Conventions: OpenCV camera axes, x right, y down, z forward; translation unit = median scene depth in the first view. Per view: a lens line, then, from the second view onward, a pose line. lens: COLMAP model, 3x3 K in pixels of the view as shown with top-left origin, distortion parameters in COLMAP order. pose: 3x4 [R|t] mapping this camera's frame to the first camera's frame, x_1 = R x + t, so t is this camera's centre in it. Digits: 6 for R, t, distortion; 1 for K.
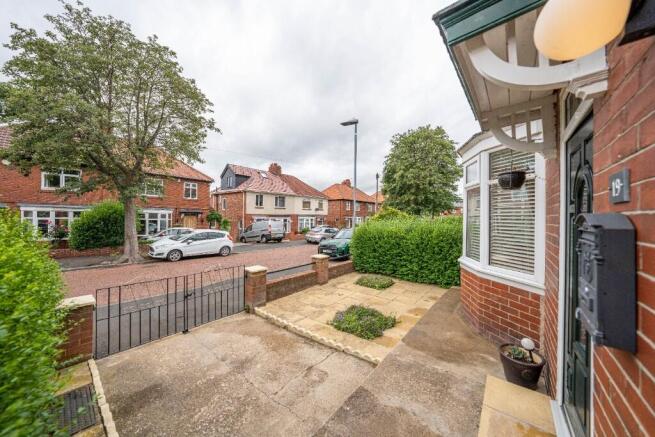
lens RADIAL K [[231.1, 0, 327.5], [0, 231.1, 218.5], [0, 0, 1]] dist [-0.000585, -0.000029]
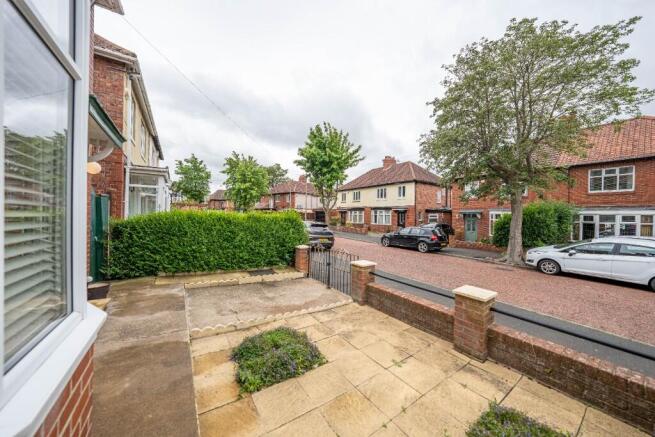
lens RADIAL K [[224.2, 0, 327.2], [0, 224.2, 215.9], [0, 0, 1]] dist [-0.026883, 0.004515]
pose [[-0.290330, -0.015238, -0.956805, 0.642652], [-0.027312, 0.999598, -0.007632, 0.031308], [0.956537, 0.023917, -0.290630, 1.149078]]
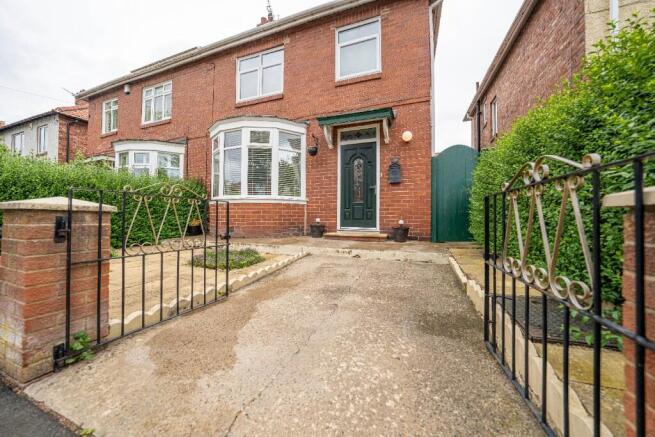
lens RADIAL K [[224.2, 0, 327.2], [0, 224.2, 215.9], [0, 0, 1]] dist [-0.026883, 0.004515]
pose [[-0.325769, -0.002424, 0.945446, -0.676539], [0.000416, 0.999996, 0.002708, 0.231072], [-0.945449, 0.001276, -0.325767, 0.796698]]
